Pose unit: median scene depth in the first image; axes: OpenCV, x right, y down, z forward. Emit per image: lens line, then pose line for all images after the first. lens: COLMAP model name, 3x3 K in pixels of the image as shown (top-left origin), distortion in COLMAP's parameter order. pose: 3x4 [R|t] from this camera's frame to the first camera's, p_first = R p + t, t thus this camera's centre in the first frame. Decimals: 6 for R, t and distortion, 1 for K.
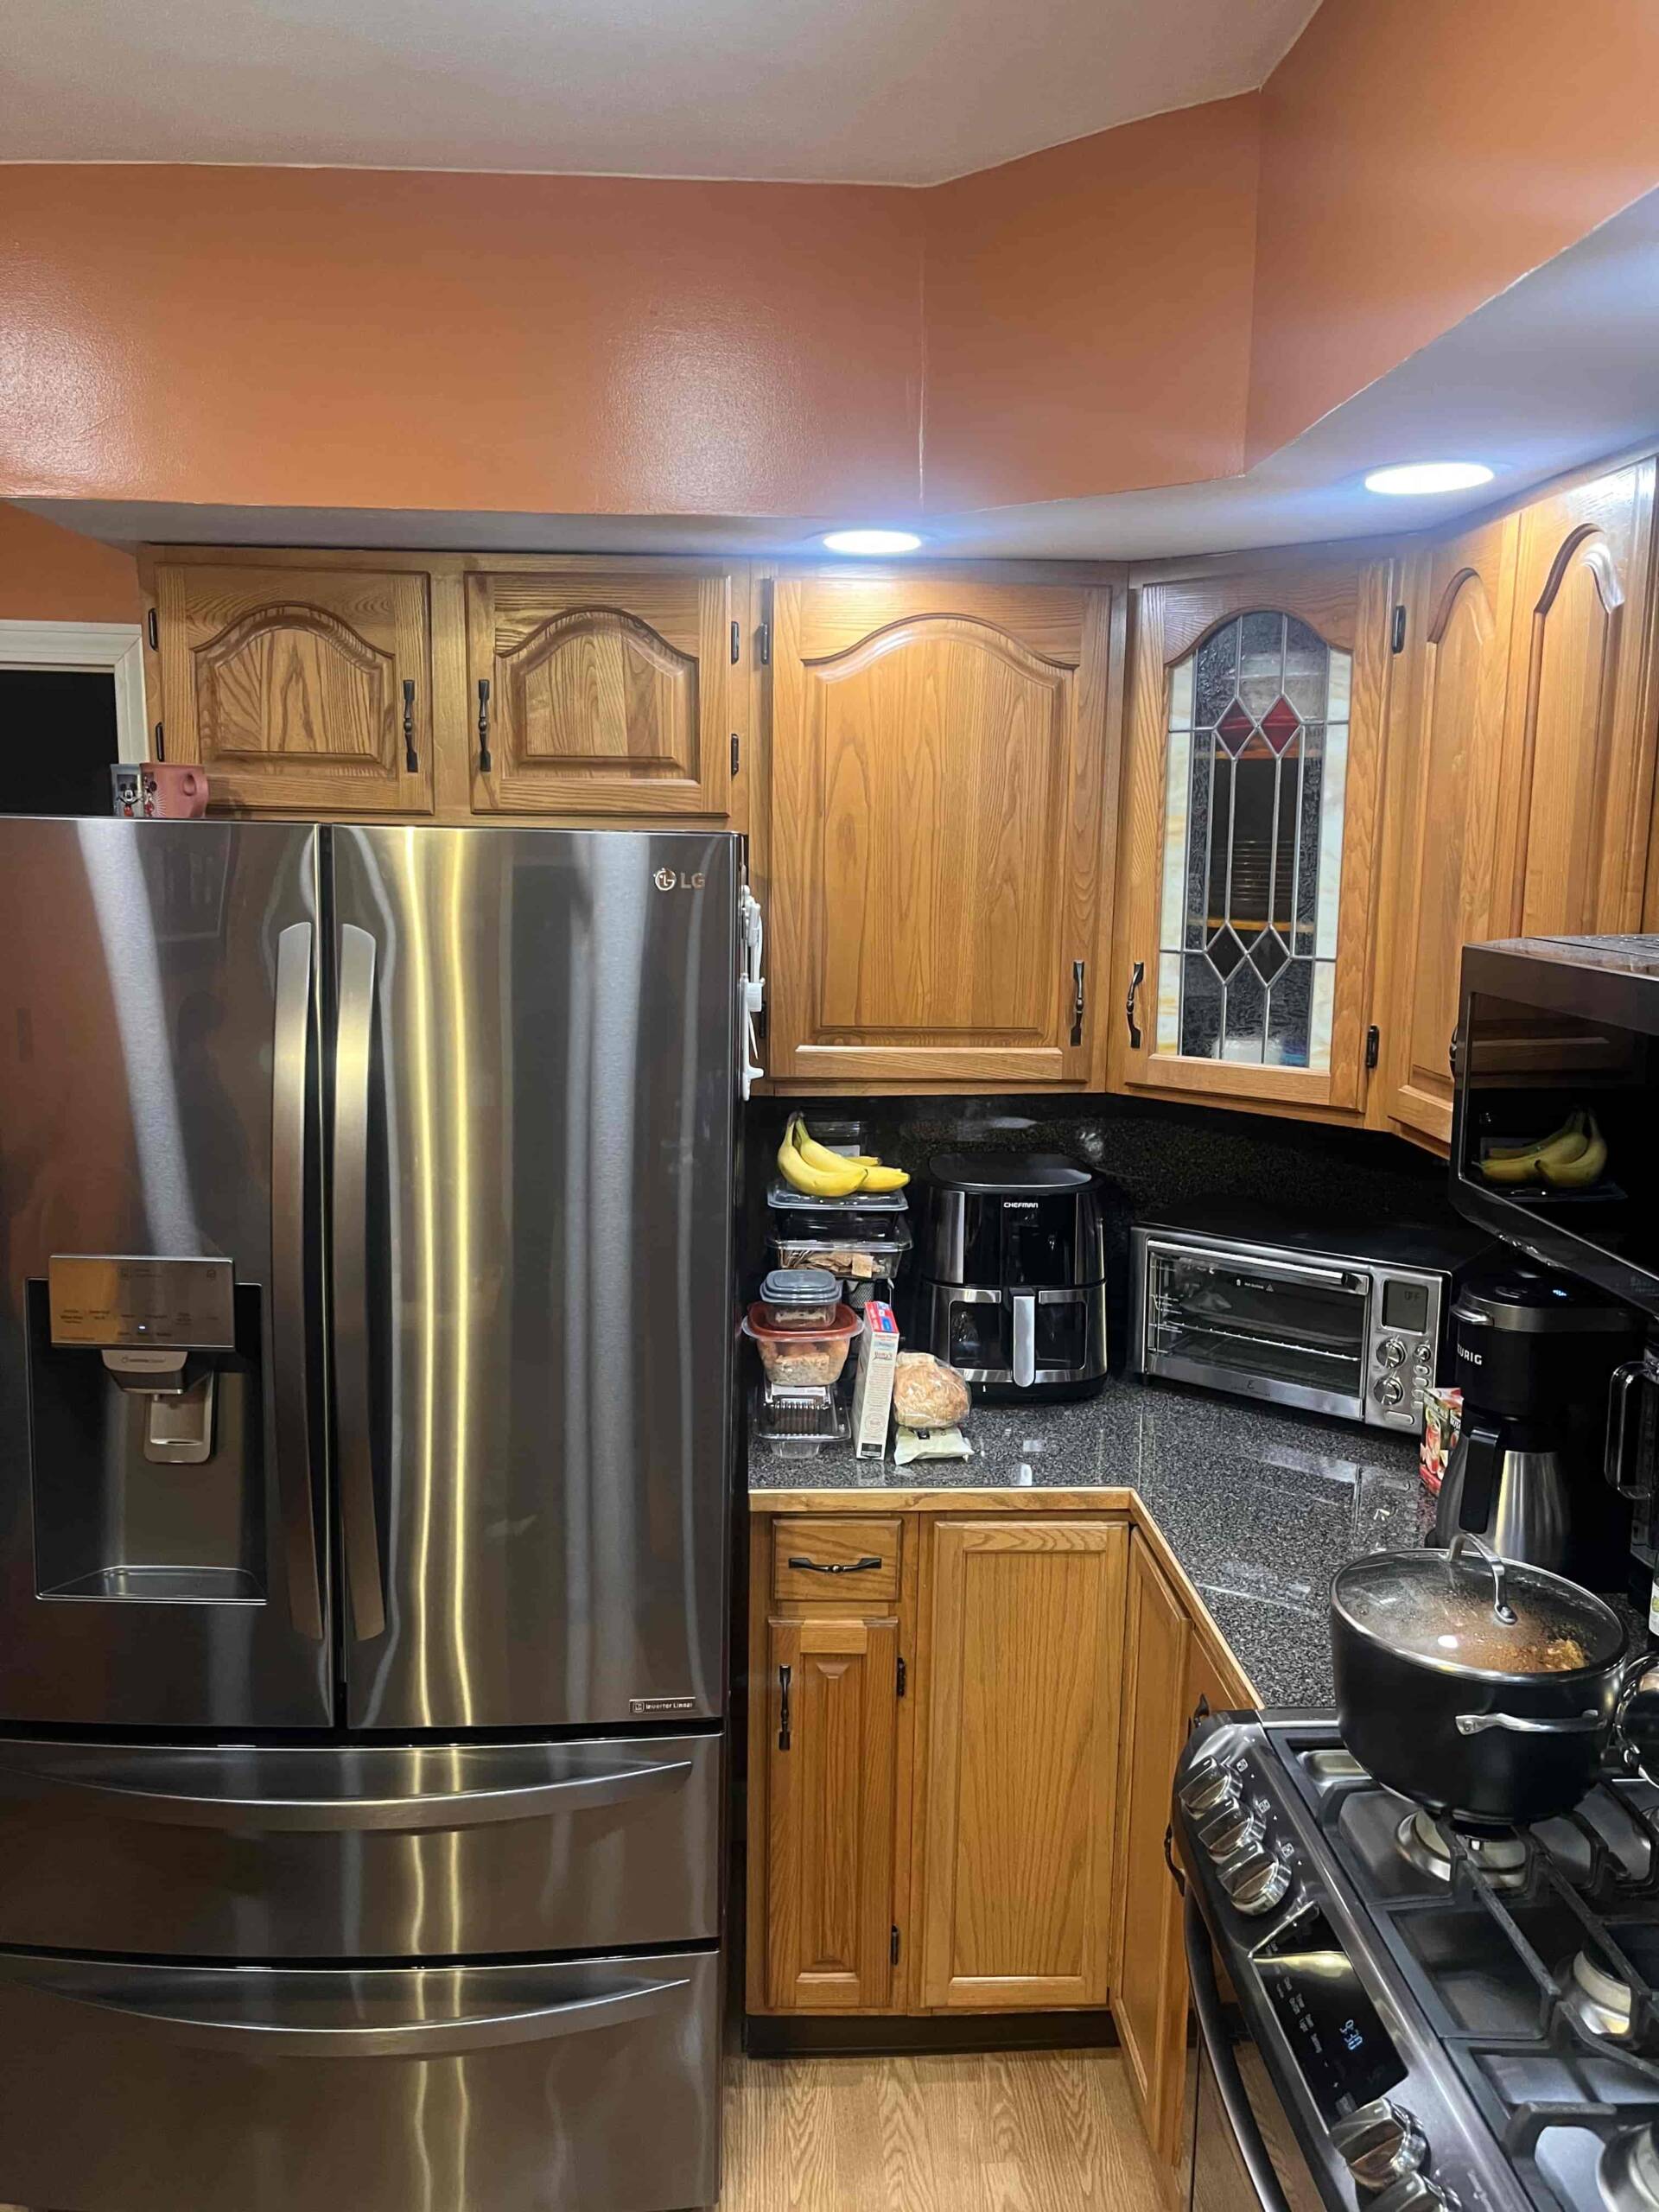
lens RADIAL K [[1676.4, 0, 834.1], [0, 1676.4, 1104.0], [0, 0, 1]] dist [0.032554, -0.035285]
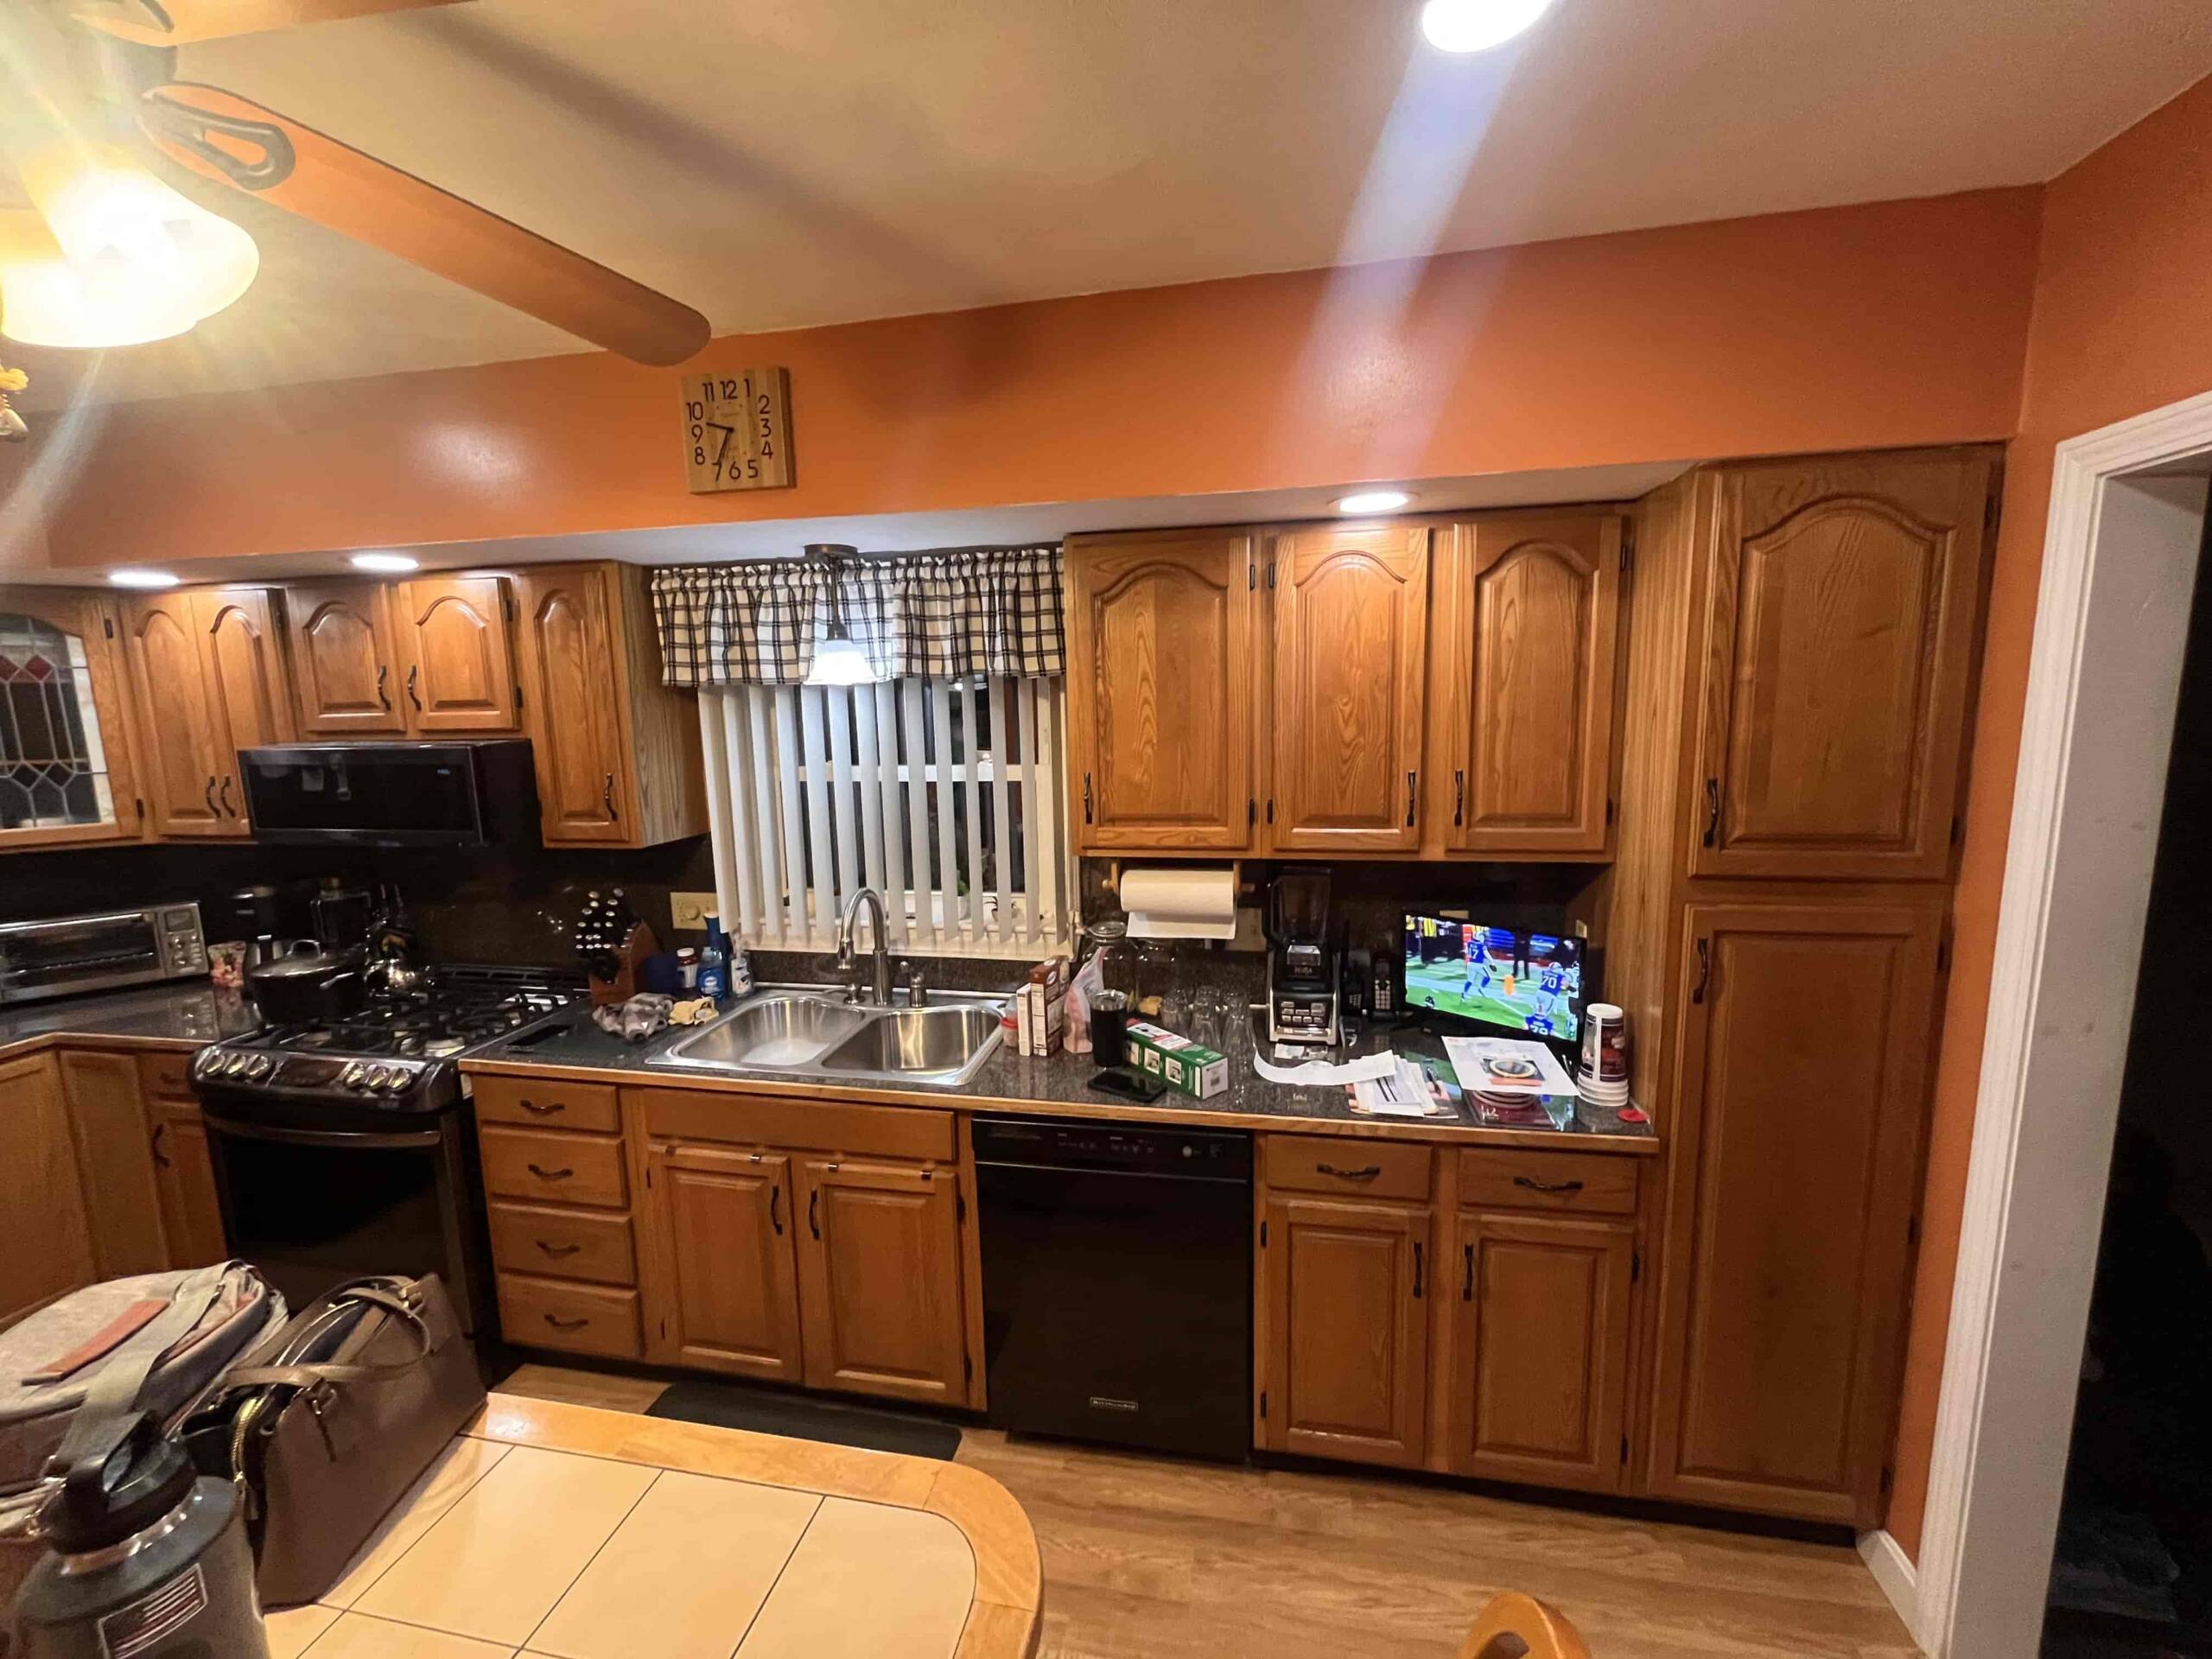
lens RADIAL K [[893.2, 0, 1101.7], [0, 893.2, 825.2], [0, 0, 1]] dist [-0.001973, -0.001127]
pose [[0.234566, -0.149446, 0.960544, -0.540491], [0.182551, 0.977305, 0.107474, 0.097872], [-0.954806, 0.150138, 0.256524, -0.561042]]
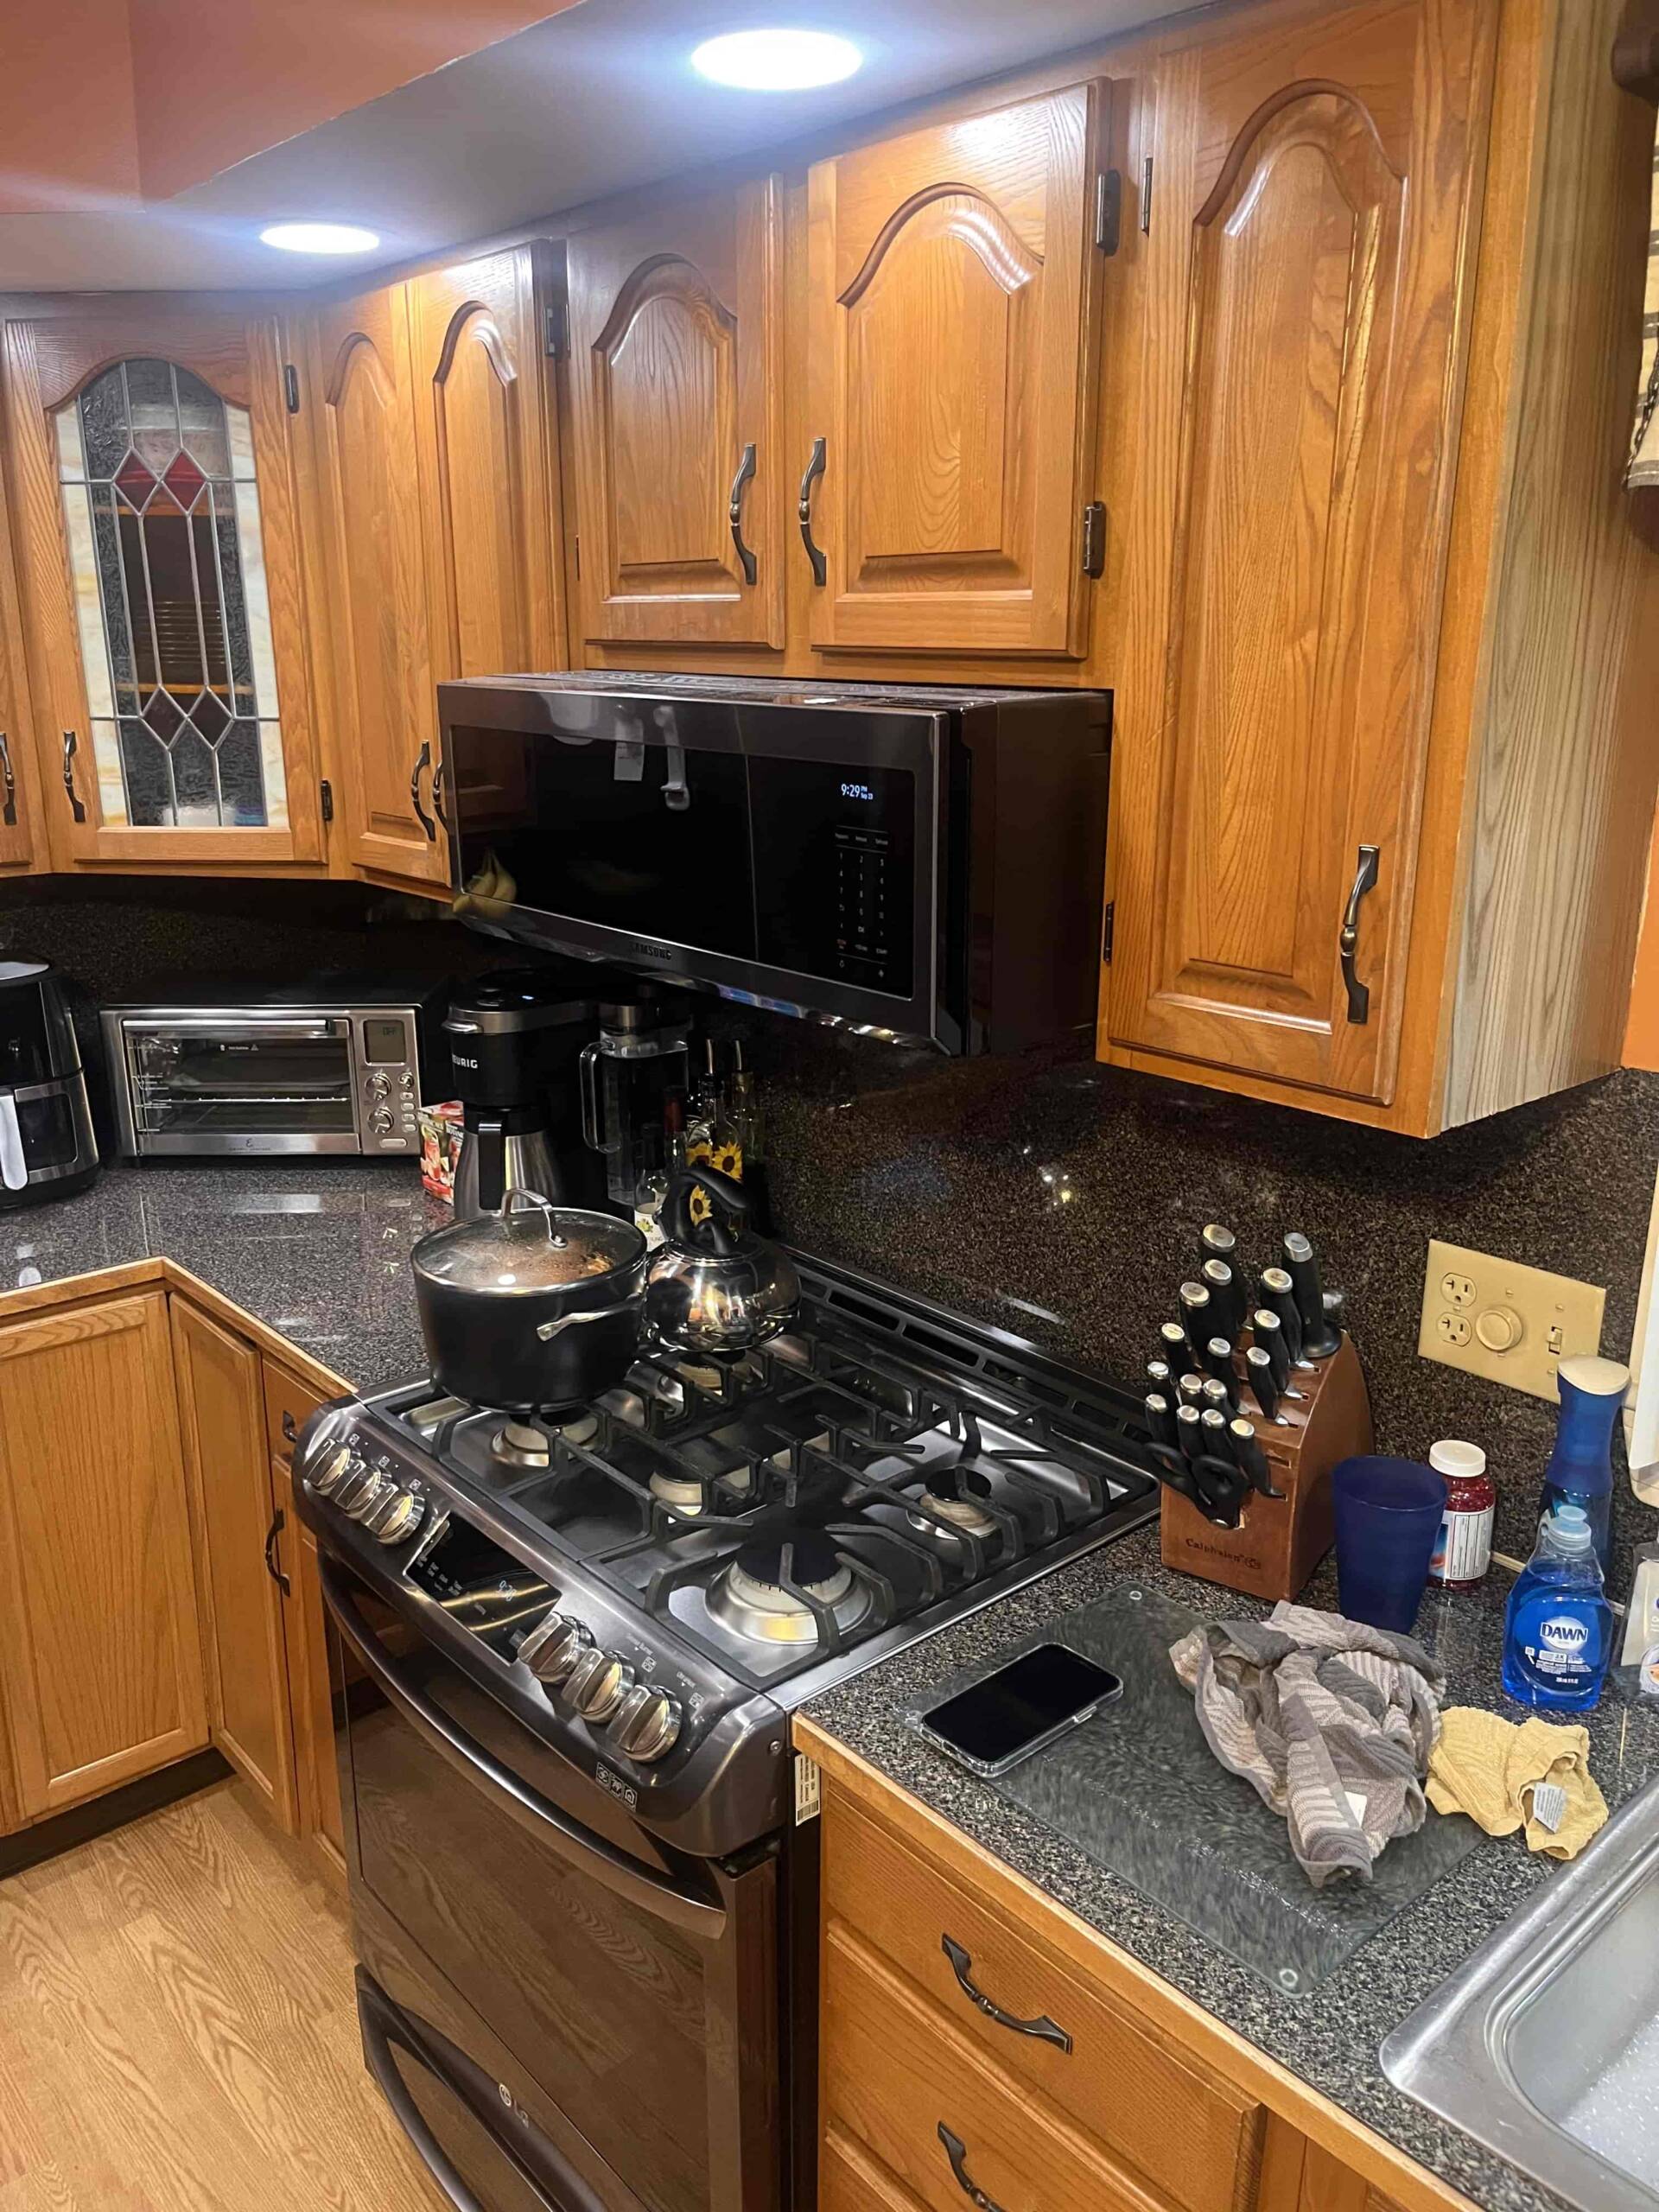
lens RADIAL K [[1676.4, 0, 838.8], [0, 1676.4, 1112.7], [0, 0, 1]] dist [0.032554, -0.035285]
pose [[0.780554, -0.178819, 0.598965, -0.099346], [0.105690, 0.982167, 0.155491, 0.028402], [-0.616089, -0.058064, 0.785534, -0.047156]]
